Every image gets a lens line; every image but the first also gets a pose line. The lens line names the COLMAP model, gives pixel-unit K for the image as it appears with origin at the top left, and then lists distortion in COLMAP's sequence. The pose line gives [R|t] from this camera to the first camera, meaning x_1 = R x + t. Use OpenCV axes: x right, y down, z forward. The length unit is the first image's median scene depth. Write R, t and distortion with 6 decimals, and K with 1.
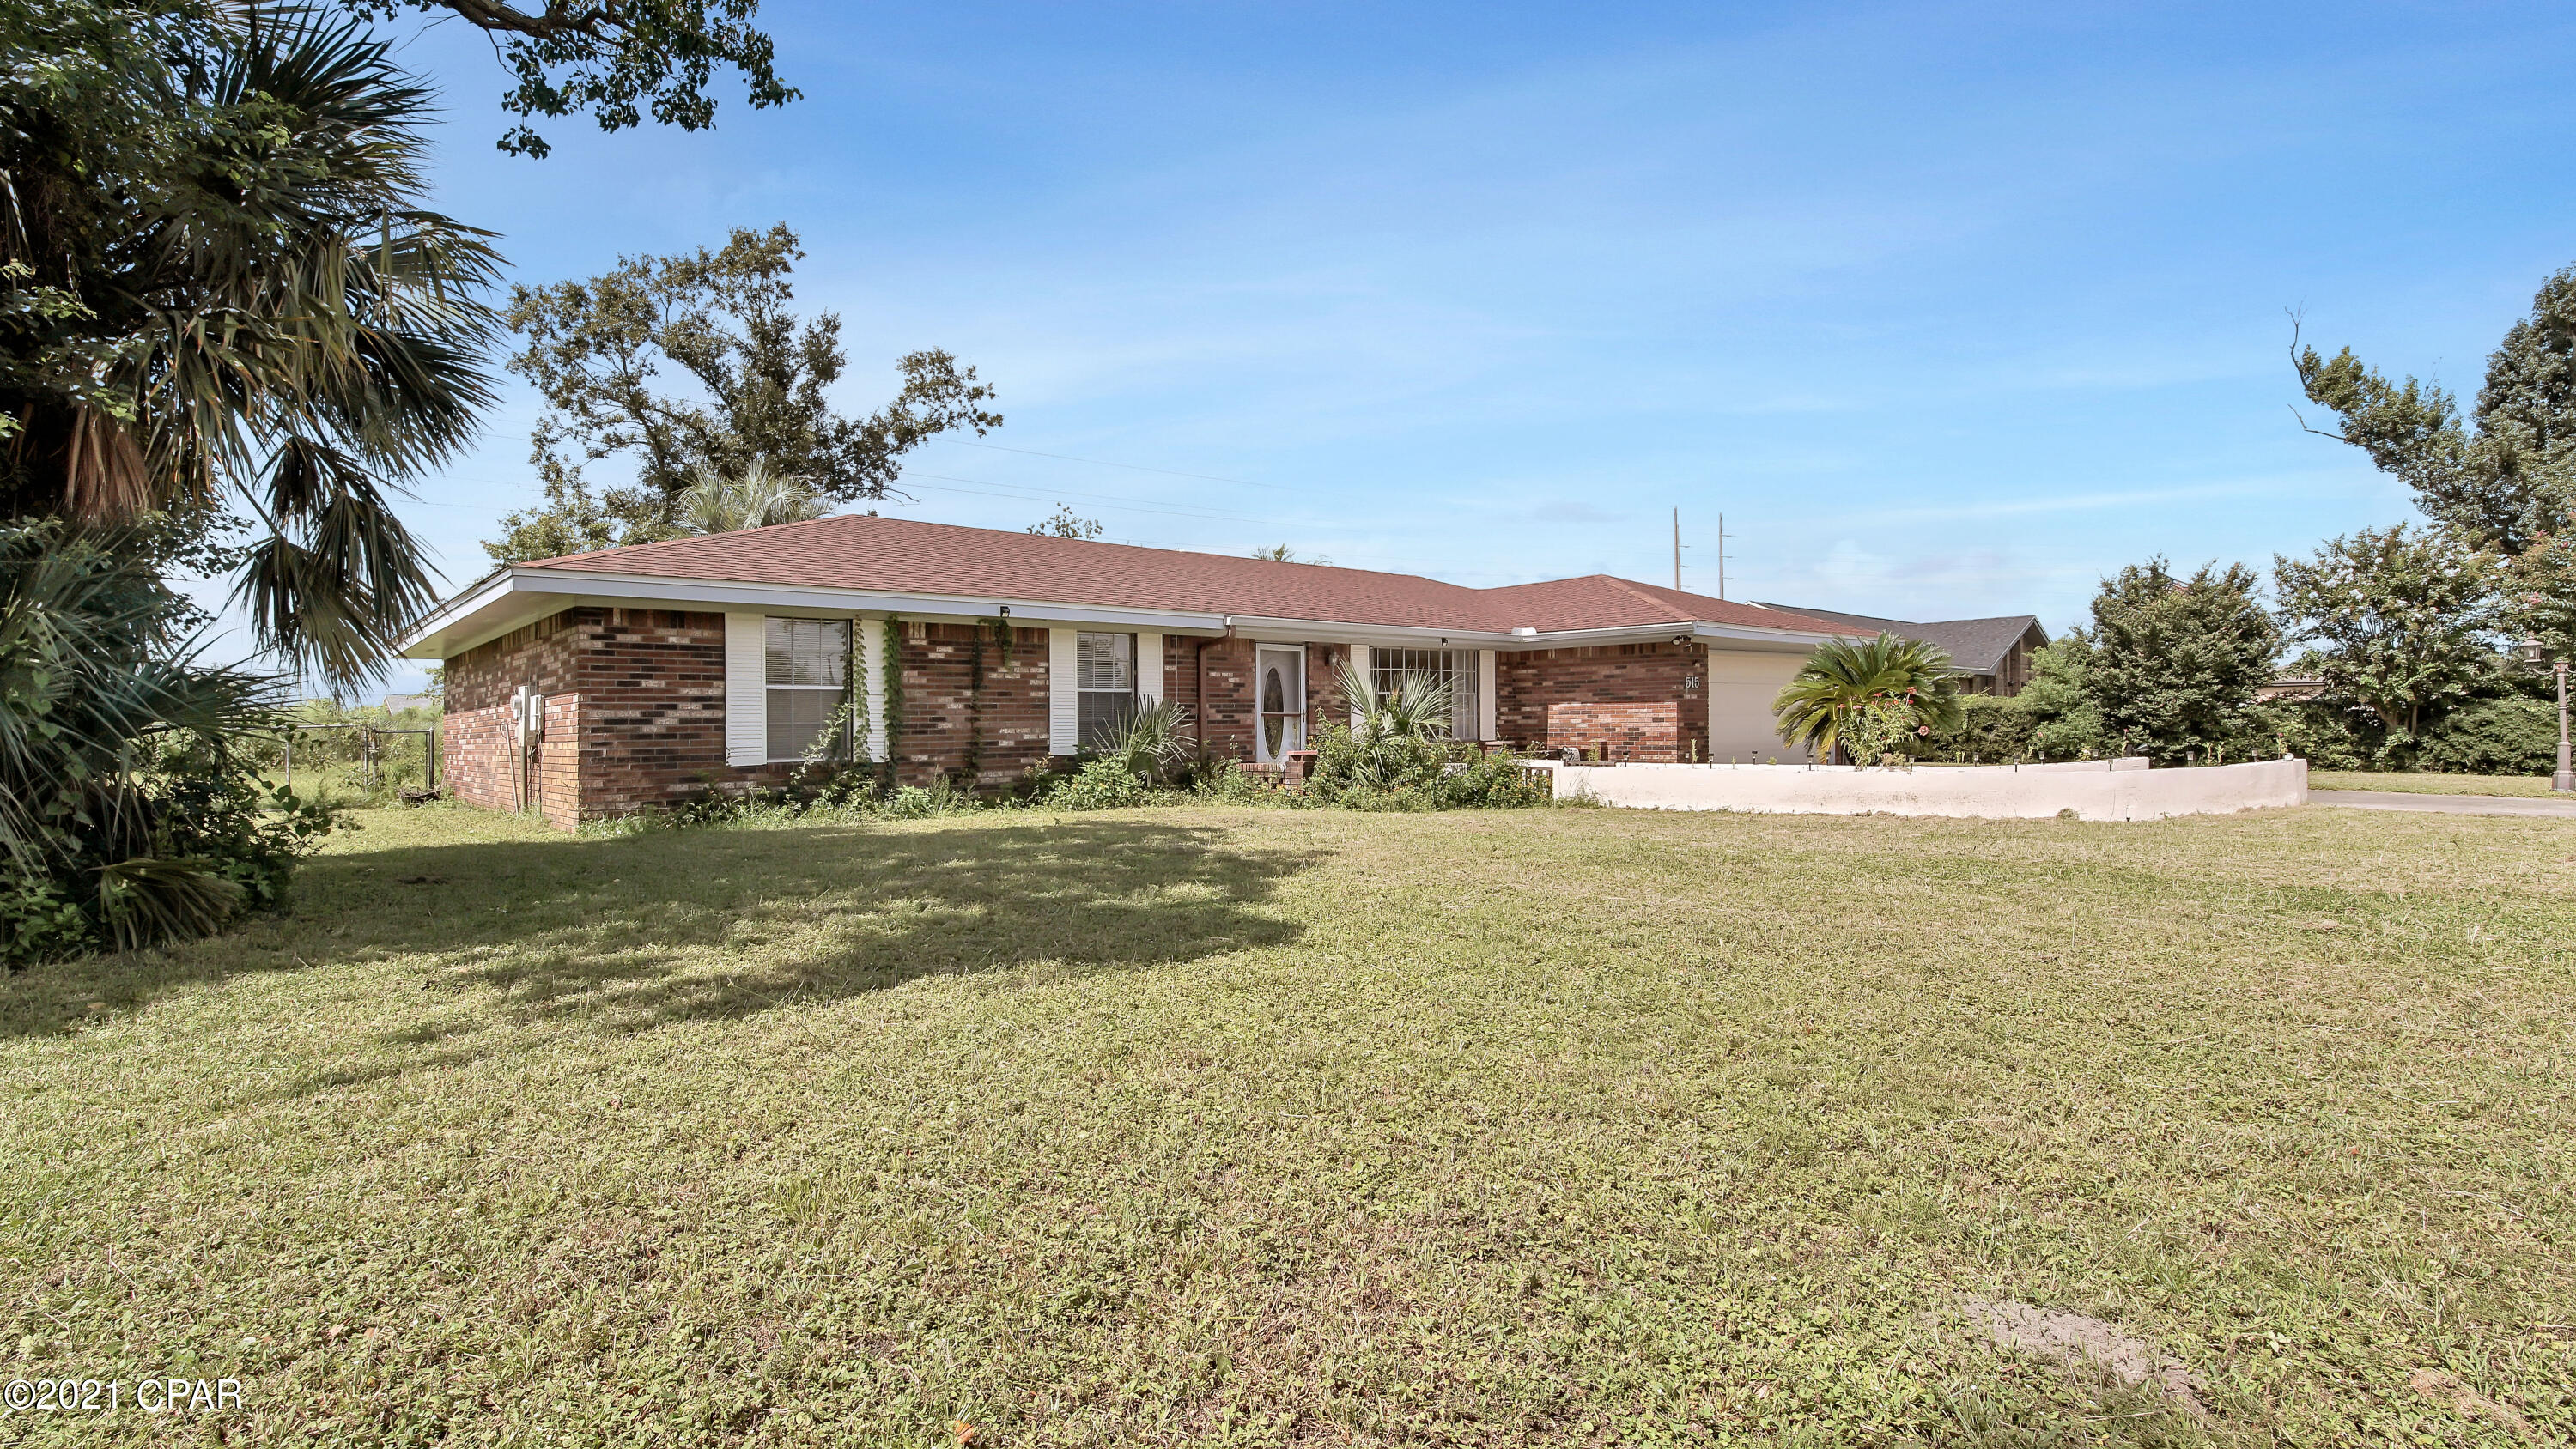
lens RADIAL K [[1152.8, 0, 1294.2], [0, 1152.8, 689.2], [0, 0, 1]] dist [-0.002558, -0.000364]
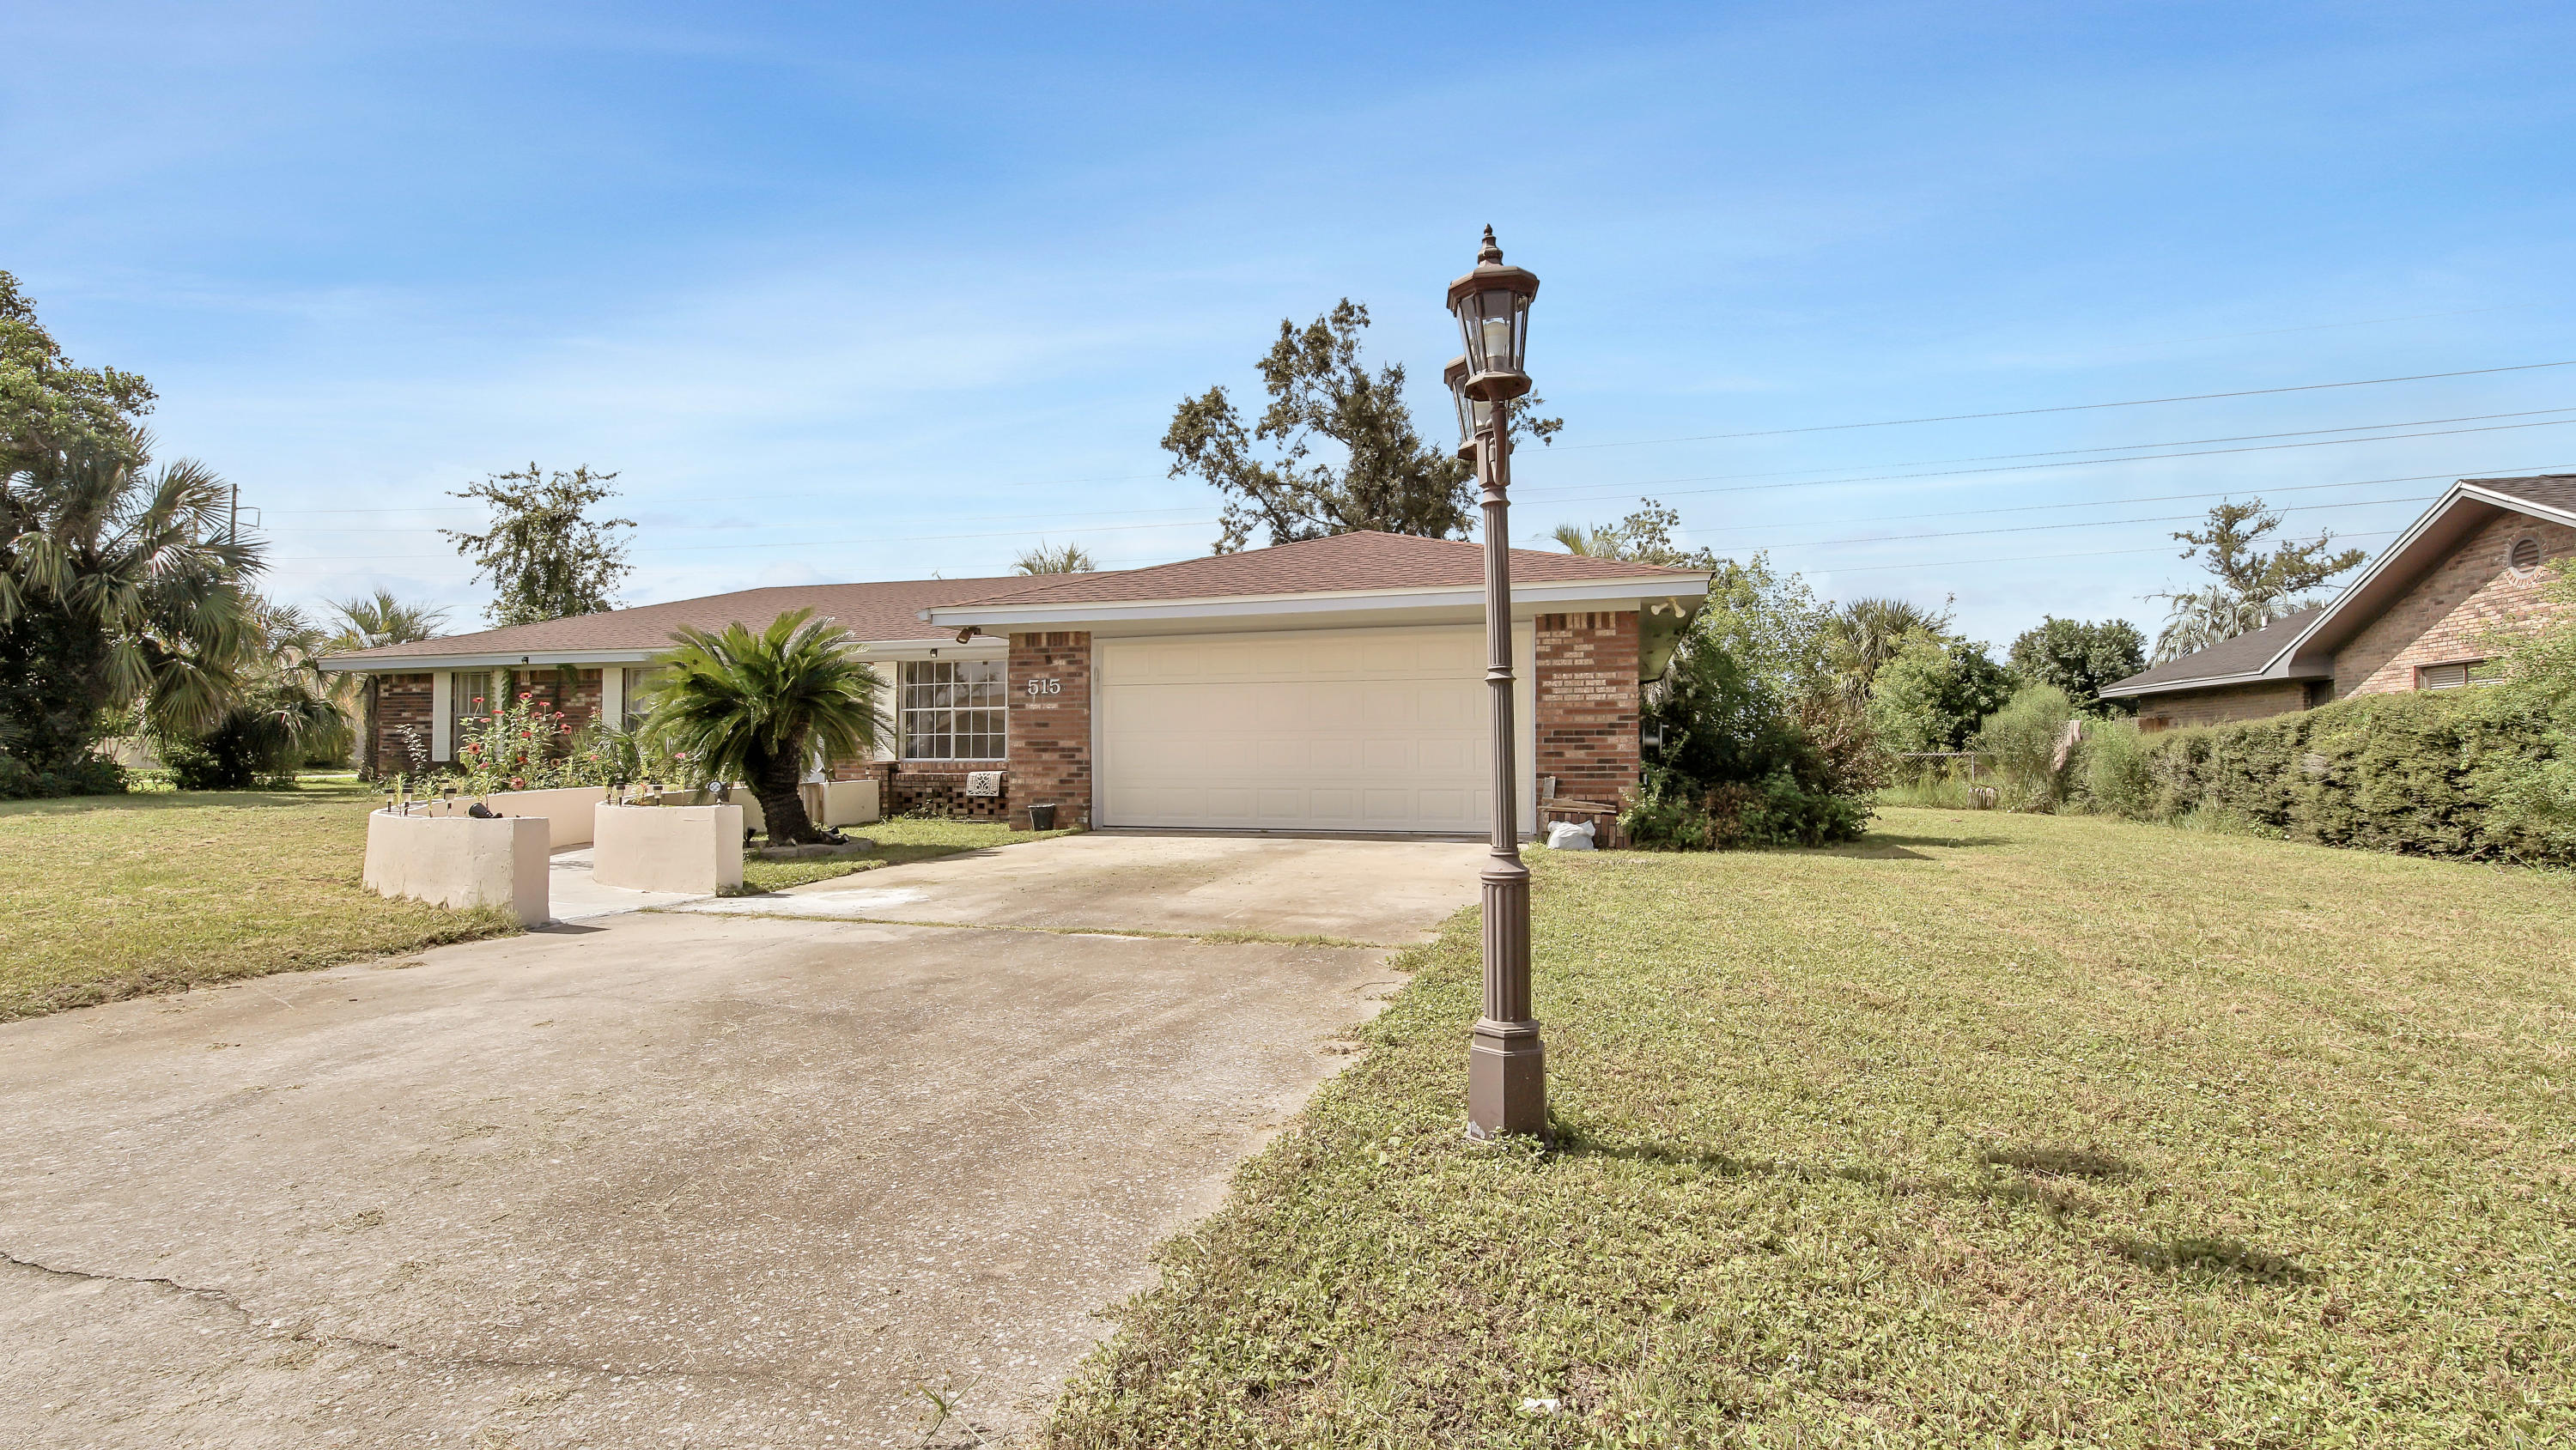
lens RADIAL K [[1187.0, 0, 1324.3], [0, 1187.0, 671.8], [0, 0, 1]] dist [-0.003918, -0.000321]
pose [[0.533981, -0.044229, -0.844339, 1.470705], [0.019048, 0.999007, -0.040285, 0.024937], [0.845282, 0.005428, 0.534294, 1.006671]]
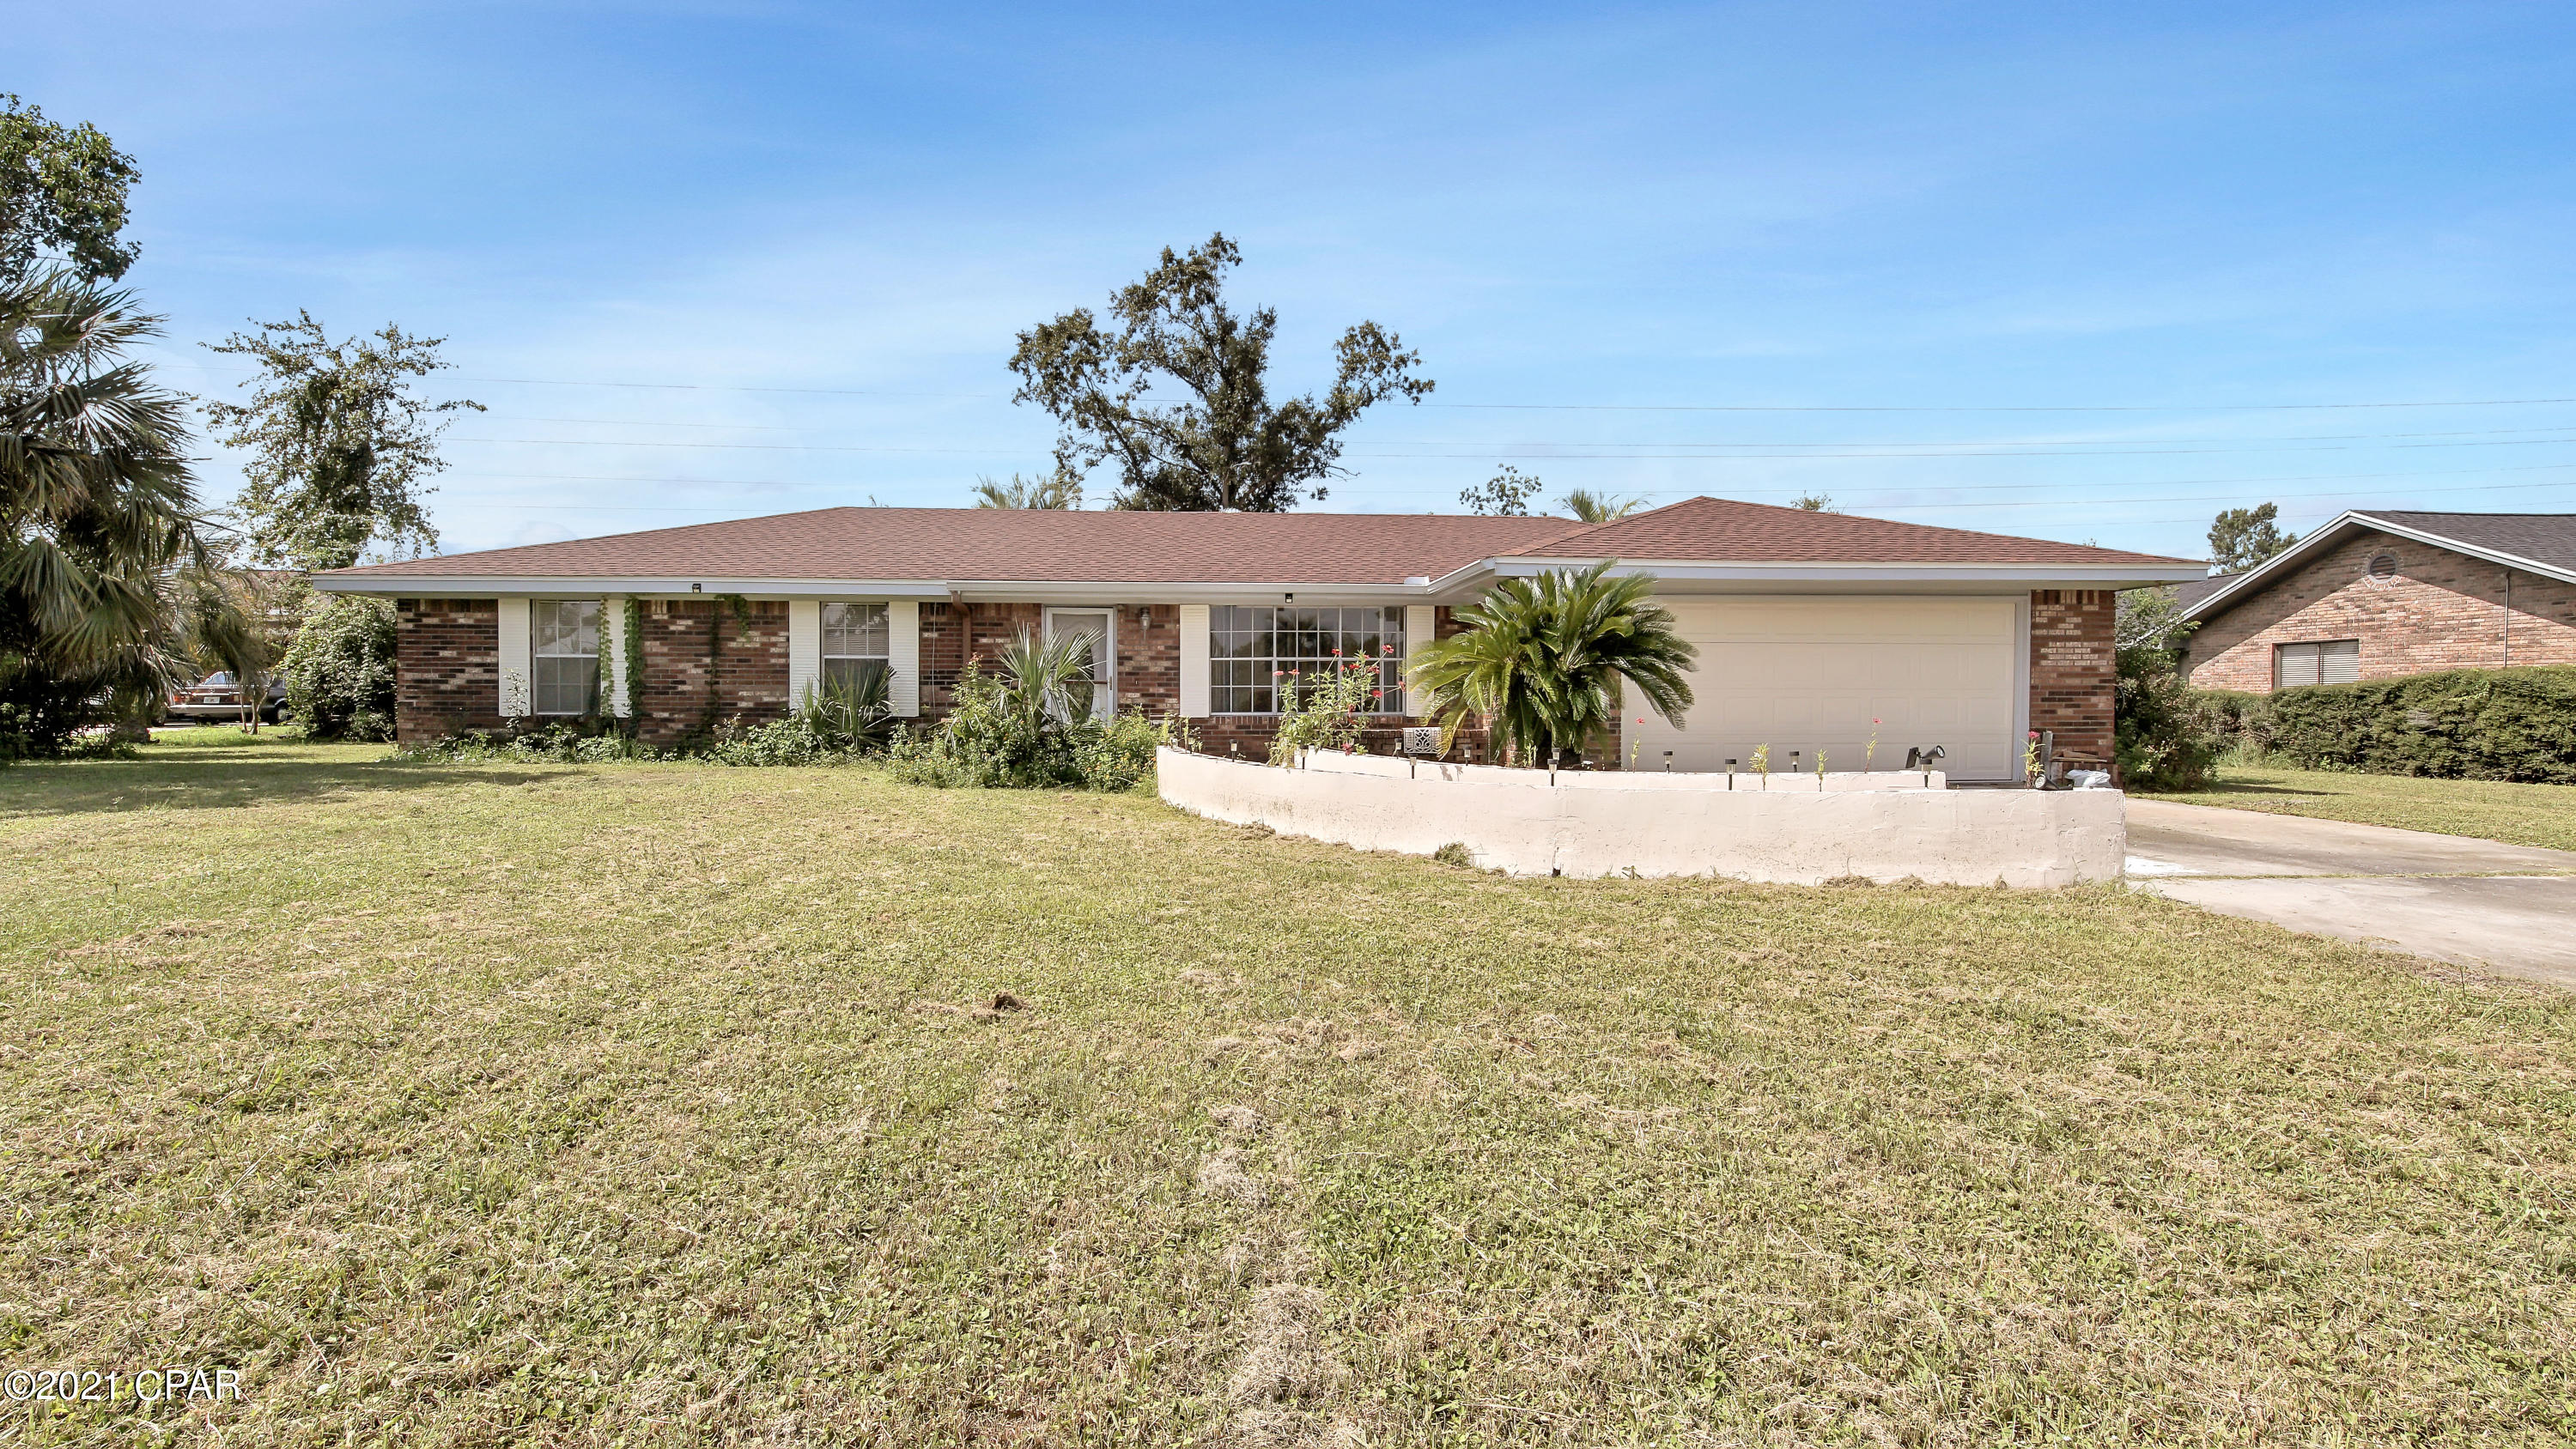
lens RADIAL K [[1186.9, 0, 1324.3], [0, 1186.9, 671.3], [0, 0, 1]] dist [-0.003918, -0.000321]
pose [[0.798843, 0.002433, -0.601534, 0.908226], [0.004454, 0.999940, 0.009960, 0.005486], [0.601523, -0.010636, 0.798785, 0.416574]]
